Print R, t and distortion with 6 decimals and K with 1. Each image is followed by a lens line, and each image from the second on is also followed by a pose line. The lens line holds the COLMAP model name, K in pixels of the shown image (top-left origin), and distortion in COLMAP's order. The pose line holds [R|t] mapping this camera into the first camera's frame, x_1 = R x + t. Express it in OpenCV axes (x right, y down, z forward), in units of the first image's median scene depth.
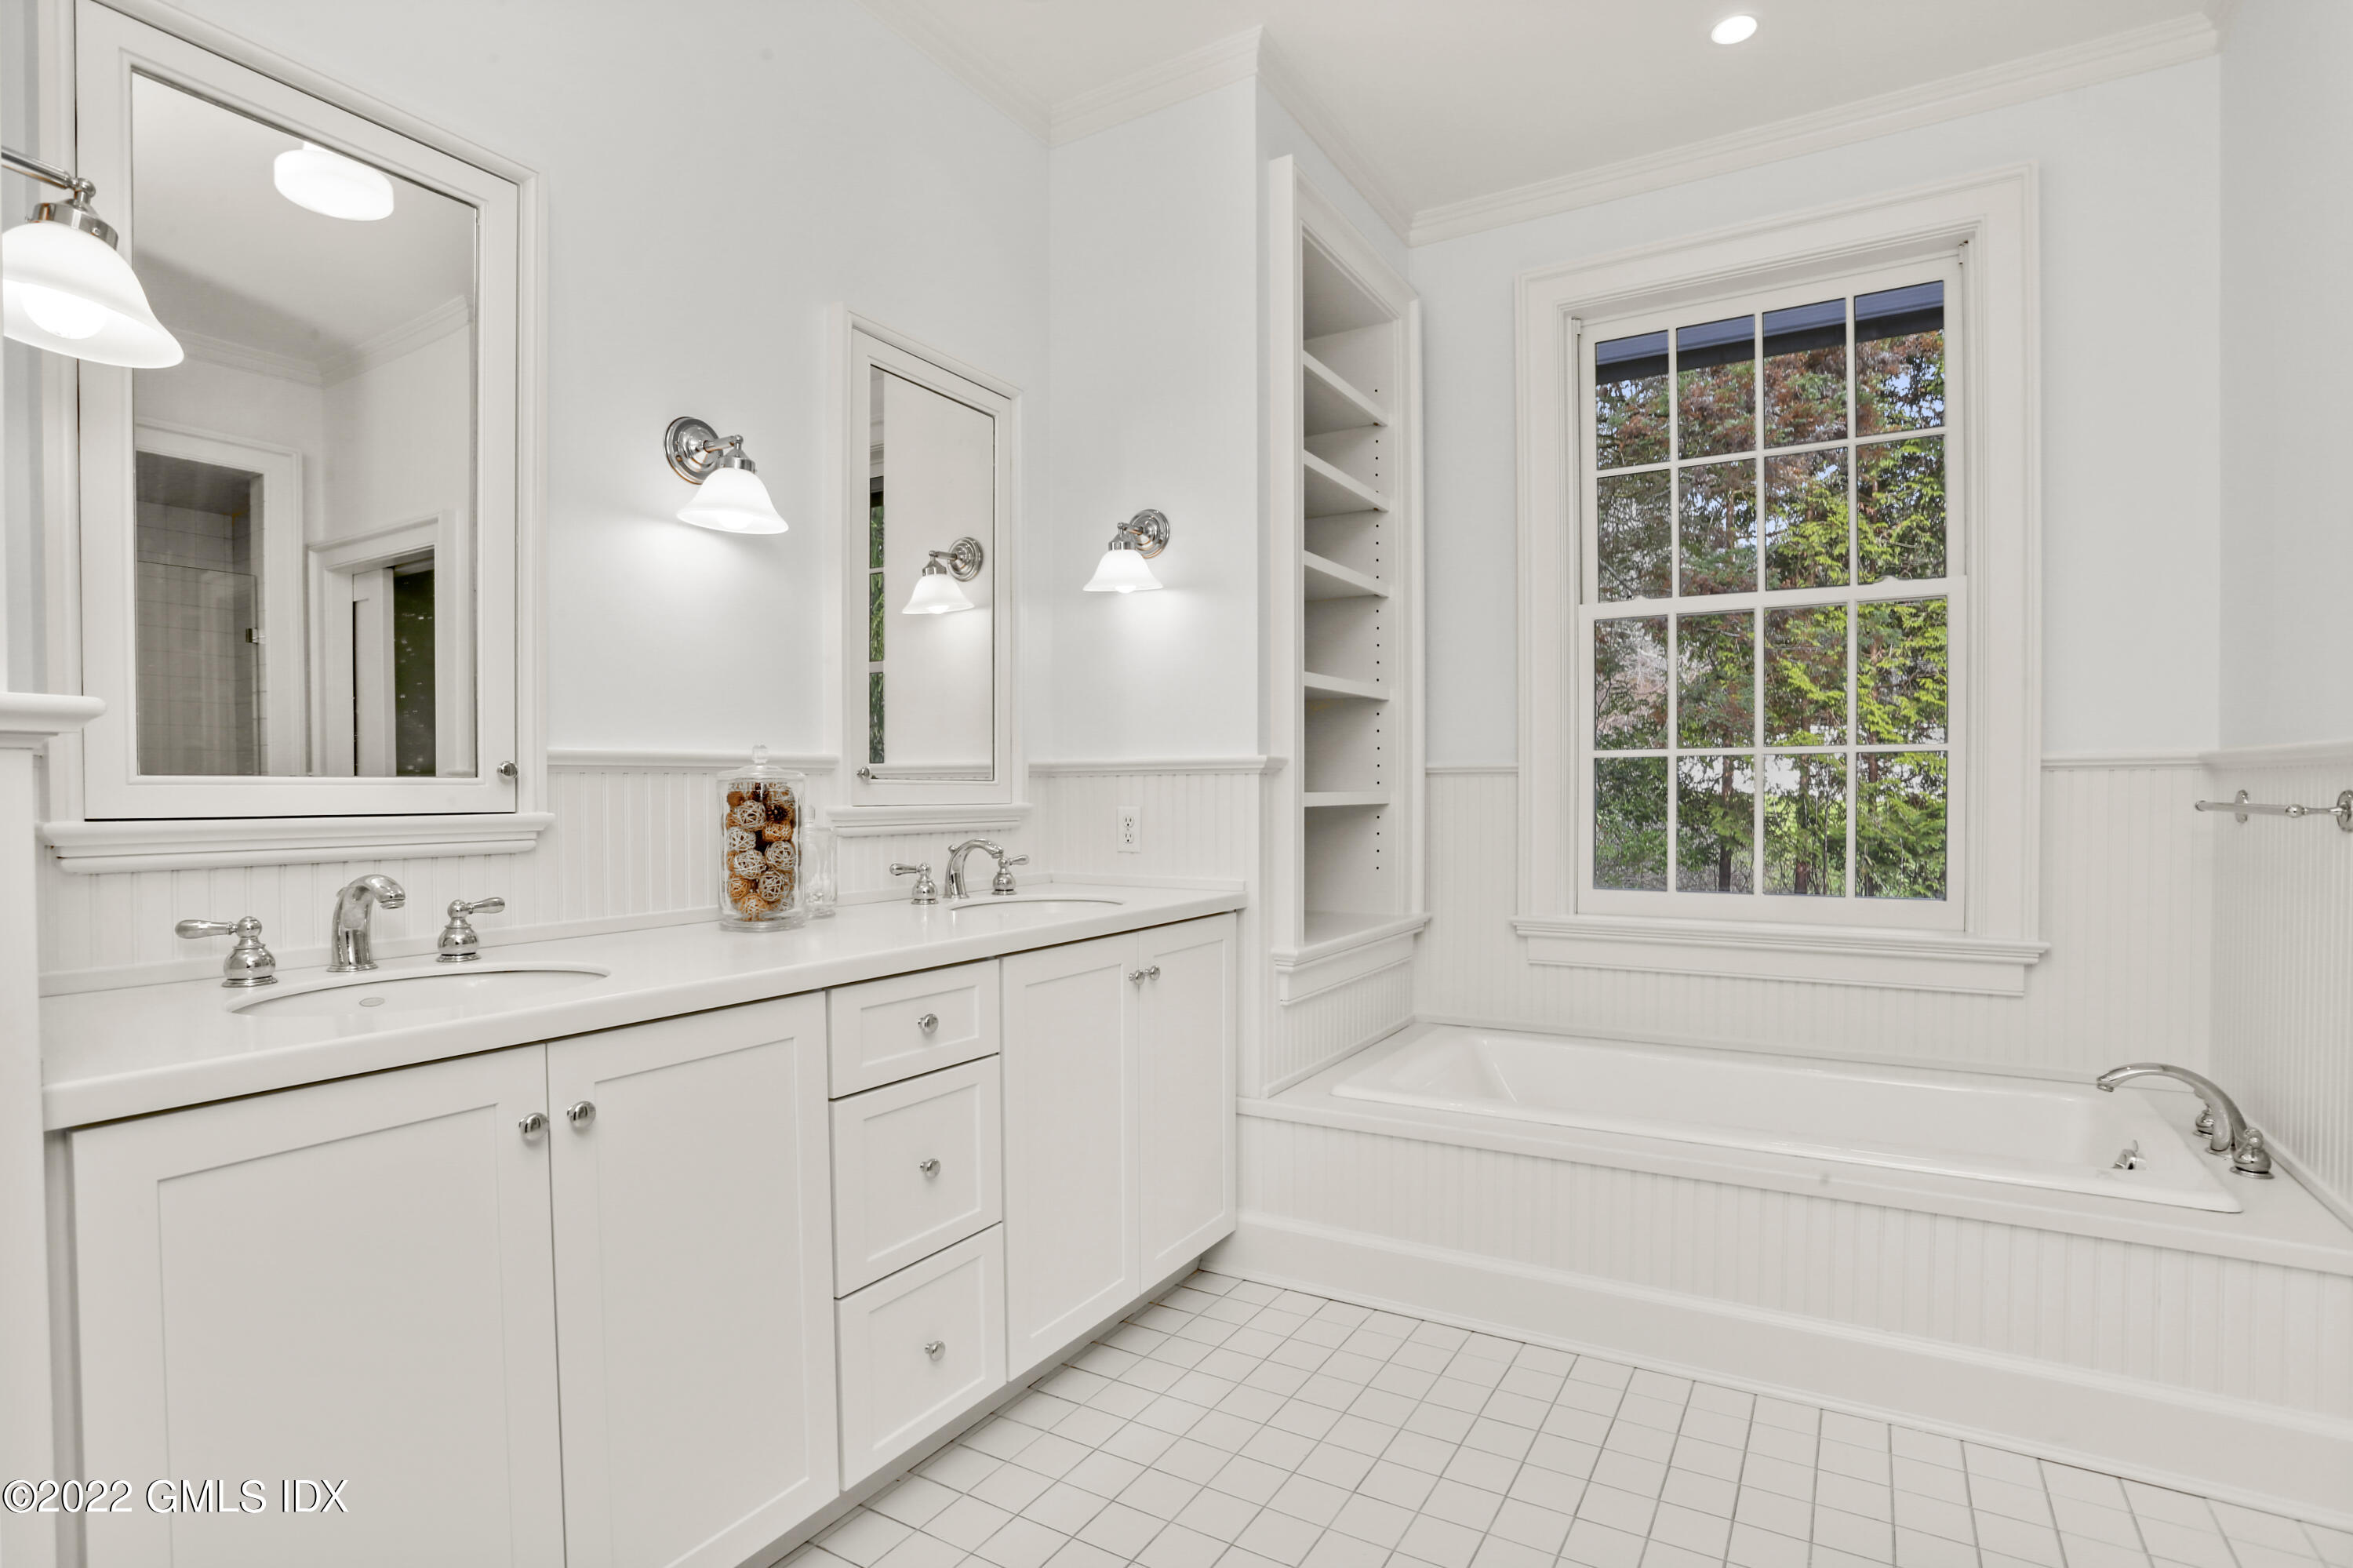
lens RADIAL K [[1145.5, 0, 1189.8], [0, 1145.5, 783.7], [0, 0, 1]] dist [-0.061046, 0.028763]
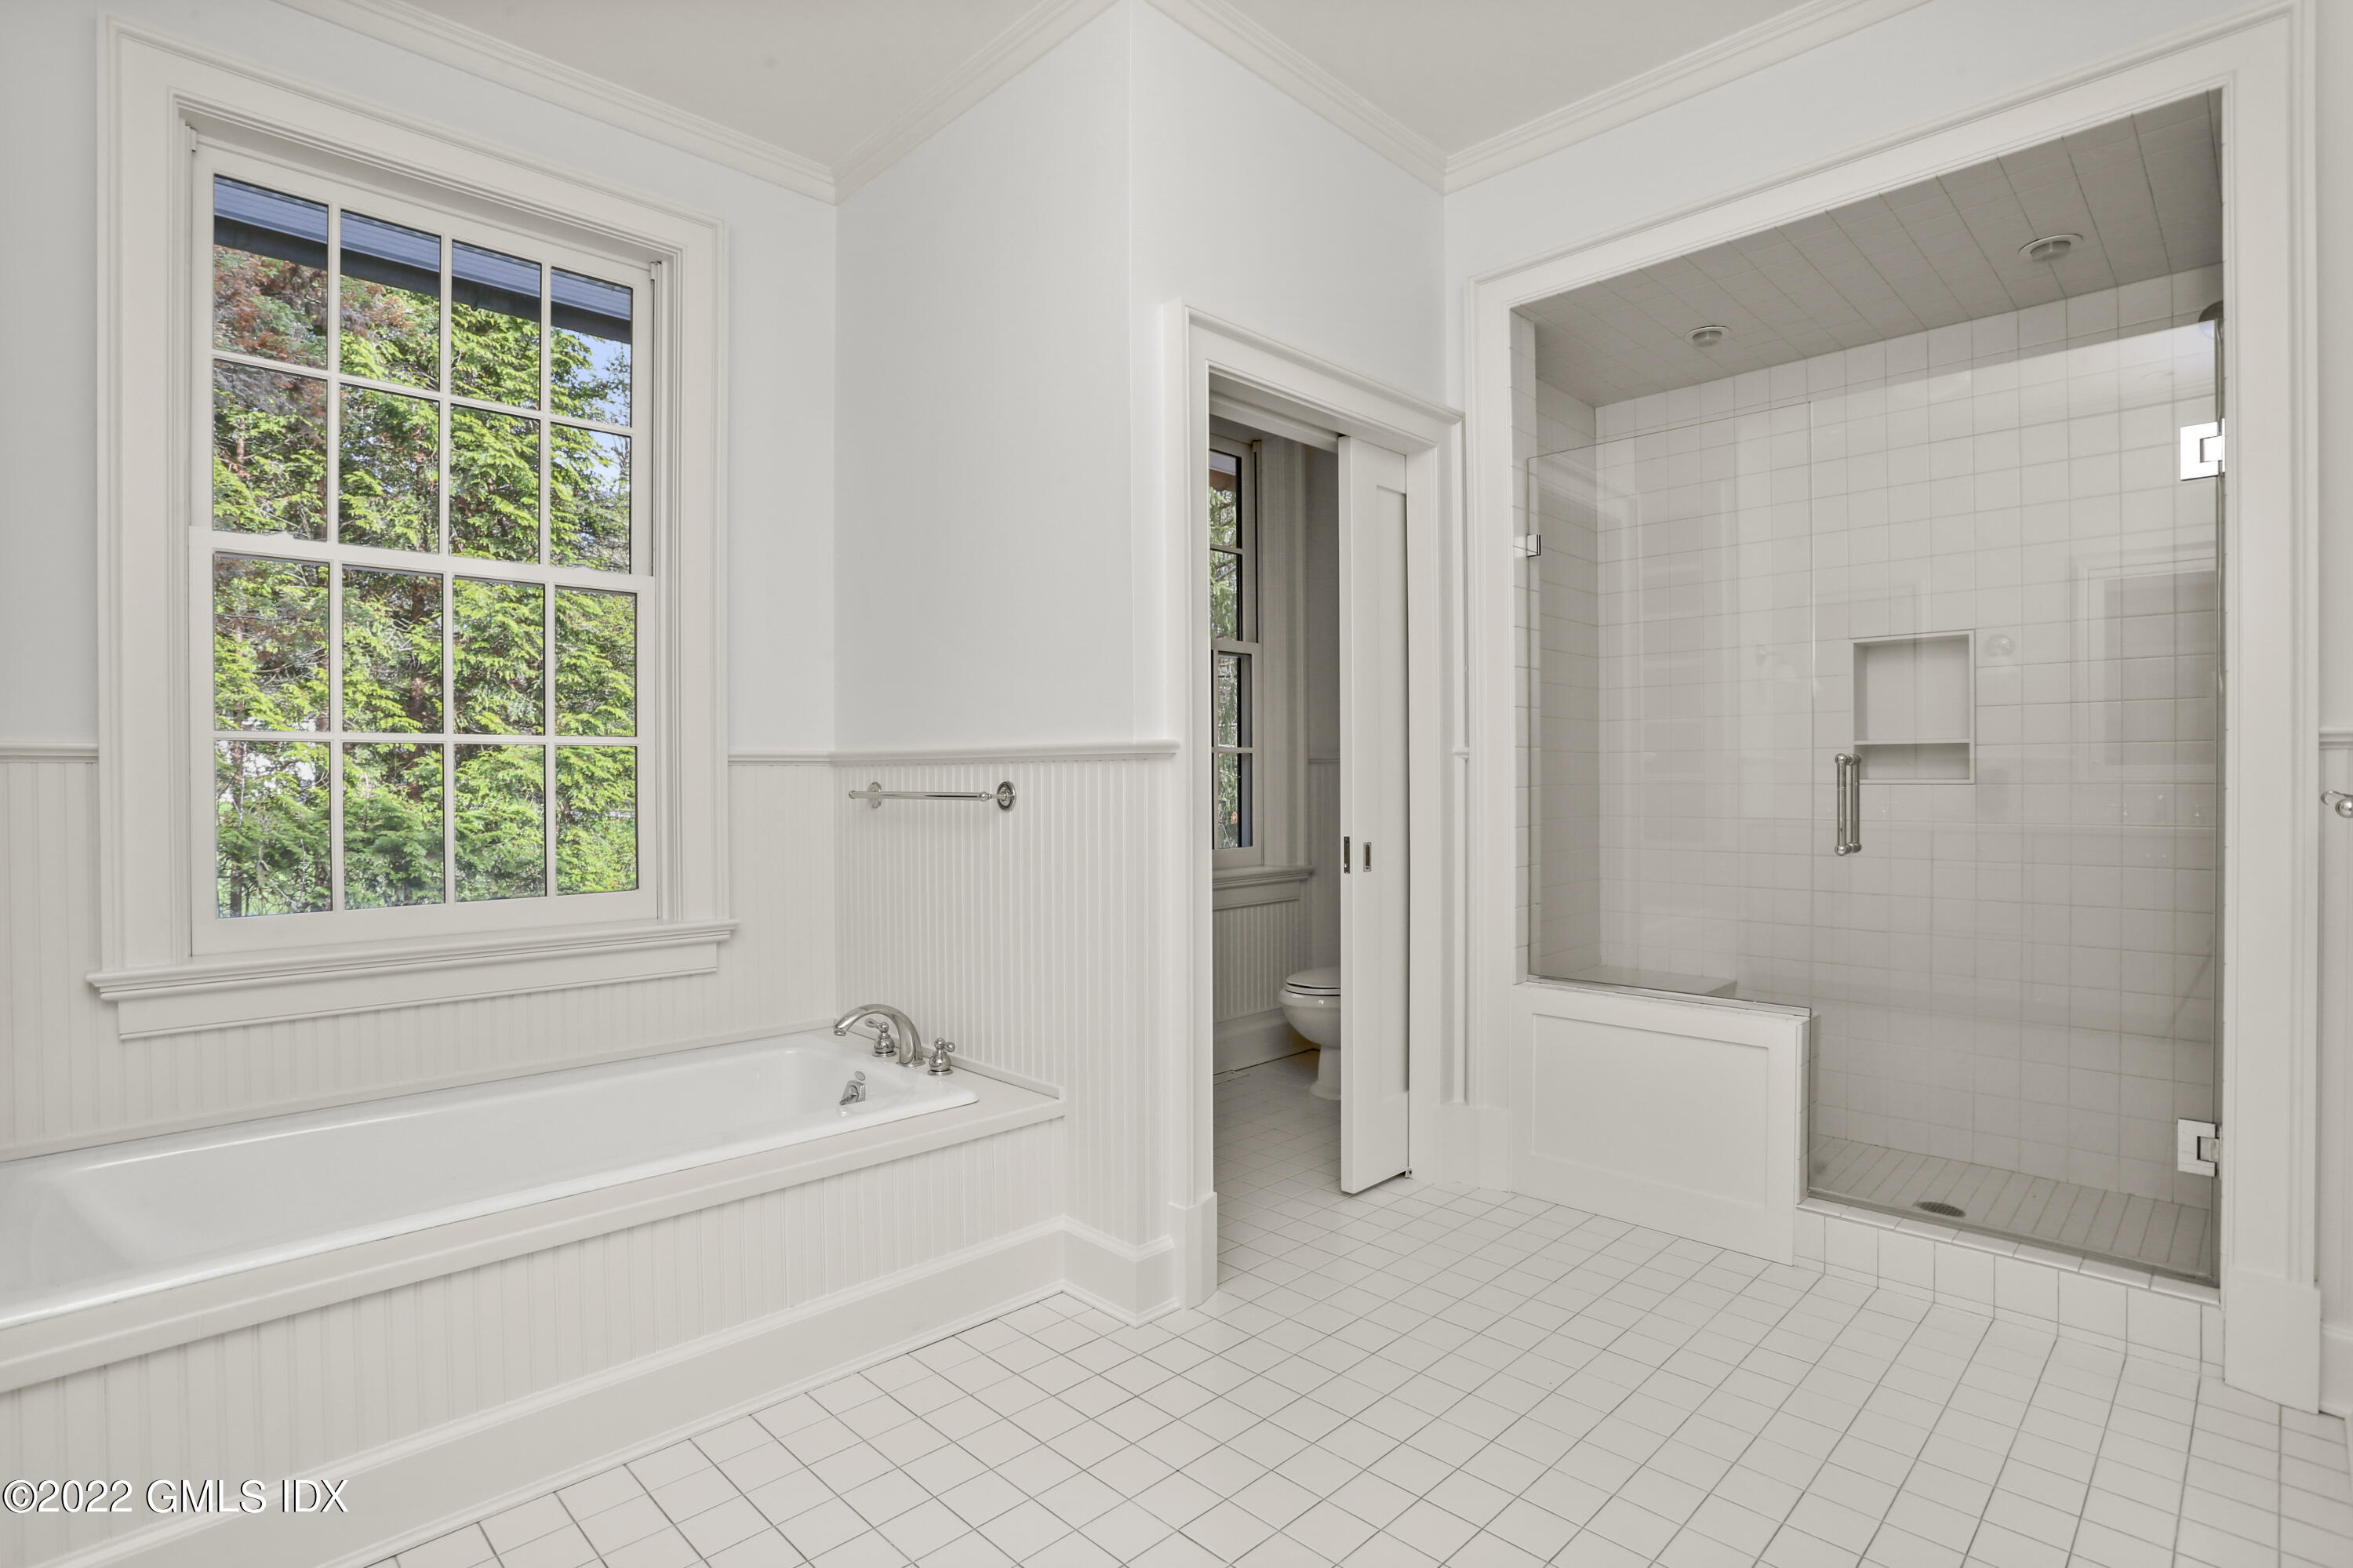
lens RADIAL K [[1151.1, 0, 1176.5], [0, 1151.1, 761.4], [0, 0, 1]] dist [-0.094034, 0.035693]
pose [[0.254291, 0.014922, 0.967013, -0.181353], [0.001789, 0.999872, -0.015900, 0.003935], [-0.967126, 0.005773, 0.254232, 0.249667]]
